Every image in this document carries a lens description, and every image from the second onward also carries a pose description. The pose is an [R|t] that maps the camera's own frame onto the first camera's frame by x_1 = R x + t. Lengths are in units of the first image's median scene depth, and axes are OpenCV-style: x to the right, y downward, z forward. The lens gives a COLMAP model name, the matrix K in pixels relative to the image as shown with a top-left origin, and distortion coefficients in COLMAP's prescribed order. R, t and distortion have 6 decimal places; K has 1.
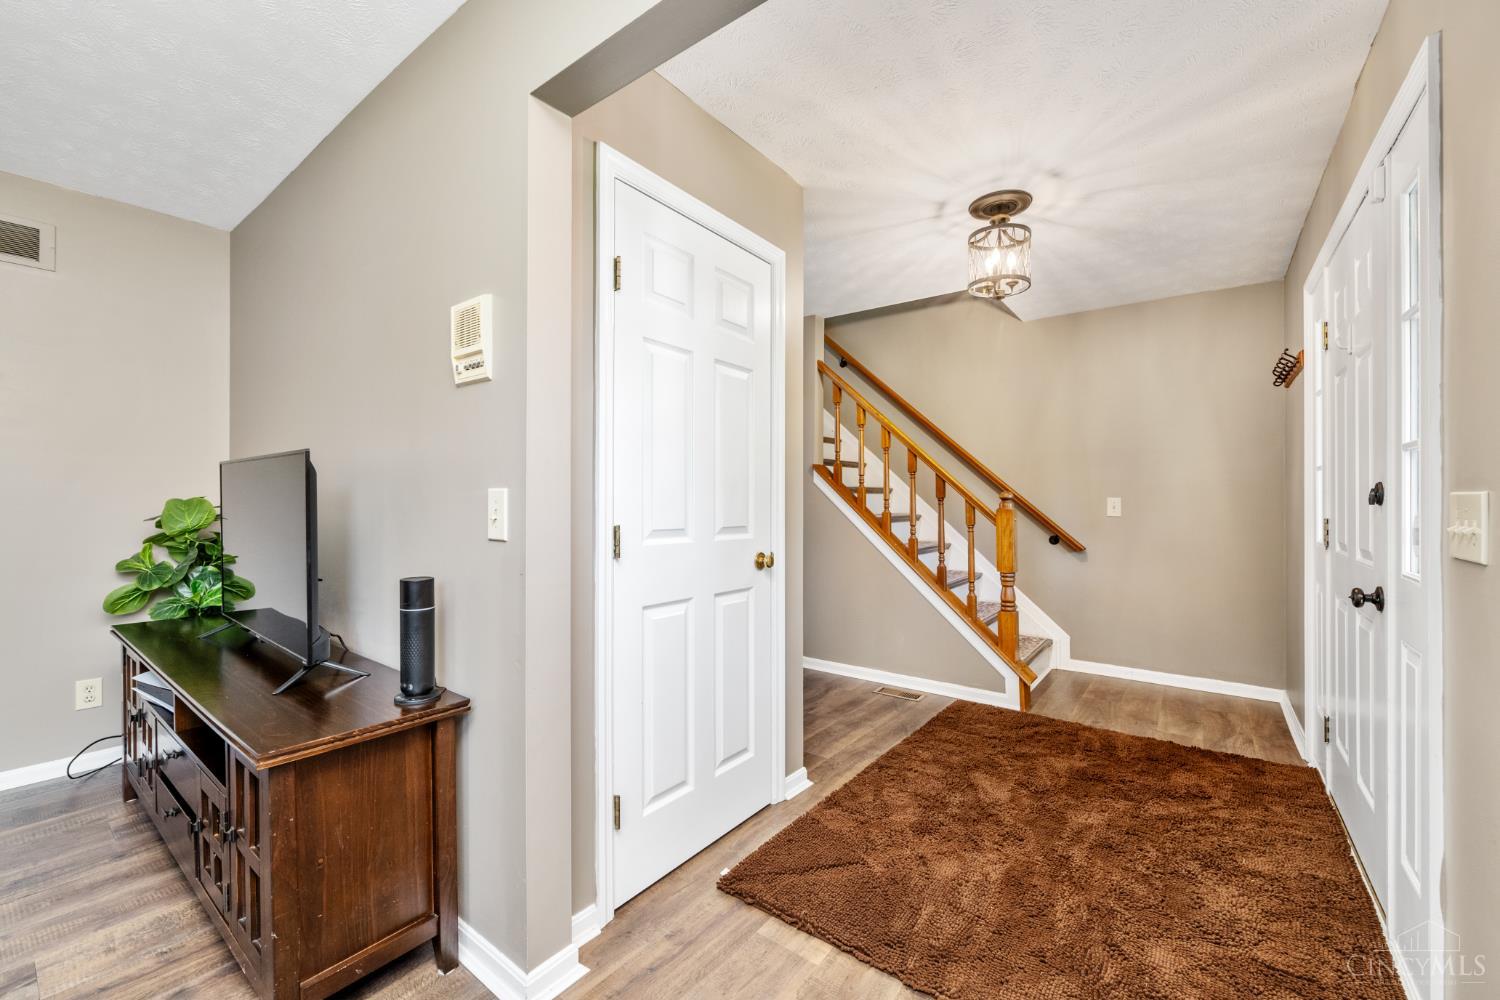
lens RADIAL K [[600.5, 0, 741.6], [0, 600.5, 496.4], [0, 0, 1]] dist [-0.009177, -0.000297]
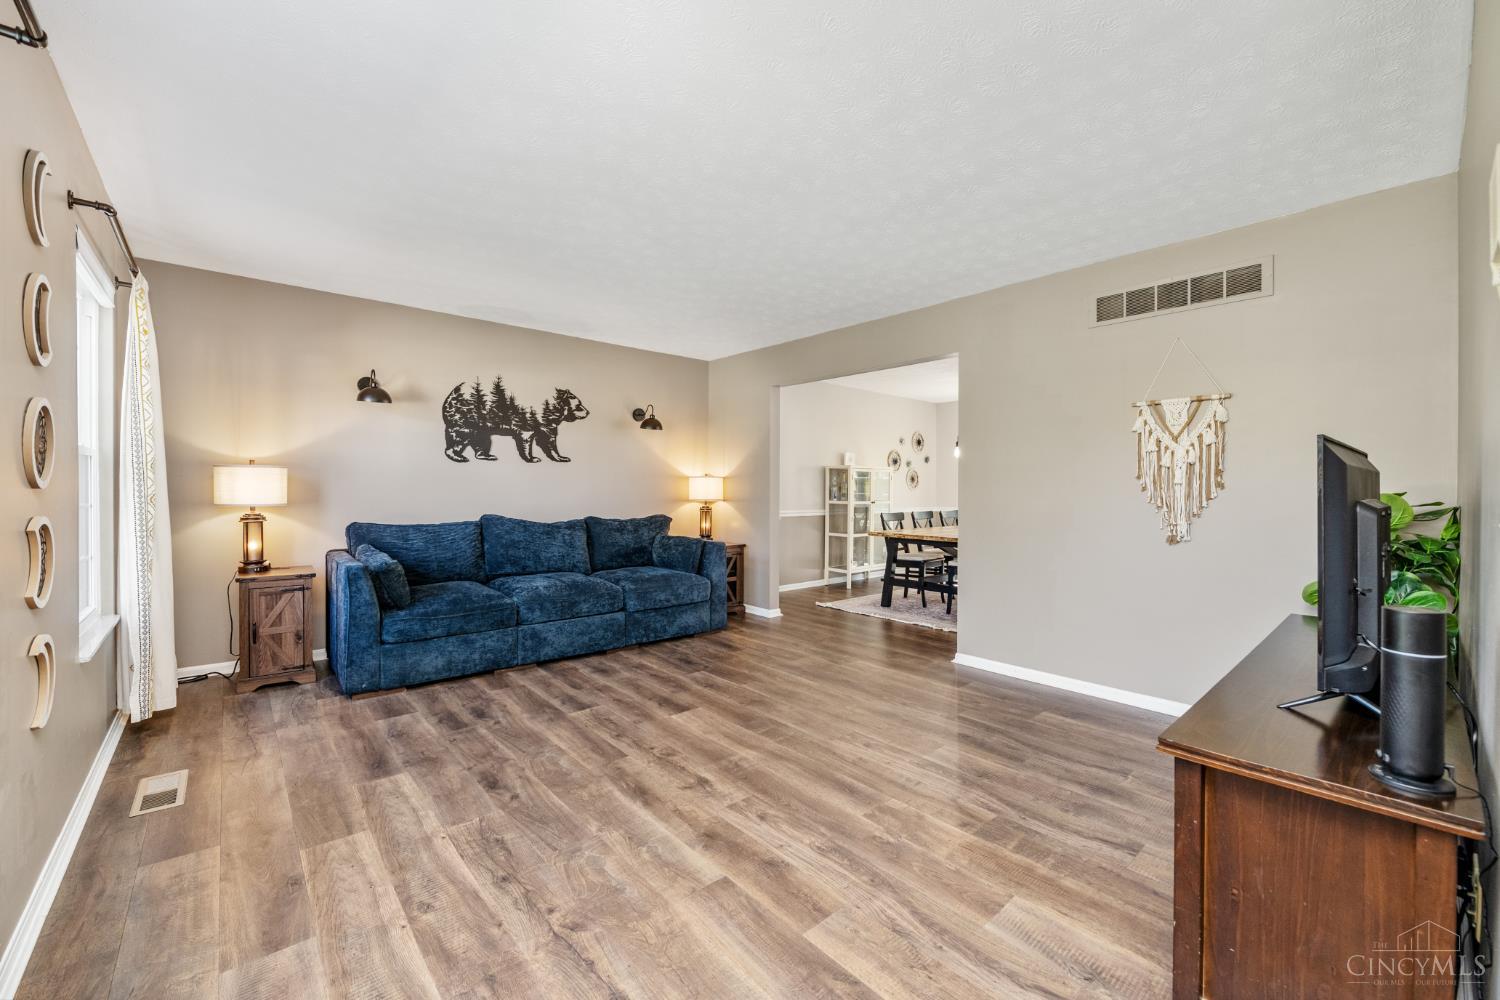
lens RADIAL K [[600.5, 0, 741.6], [0, 600.5, 496.4], [0, 0, 1]] dist [-0.009177, -0.000297]
pose [[-0.203315, 0.005073, -0.979100, 0.157084], [-0.000945, 0.999985, 0.005377, 0.002112], [0.979113, 0.002019, -0.203307, 0.210804]]
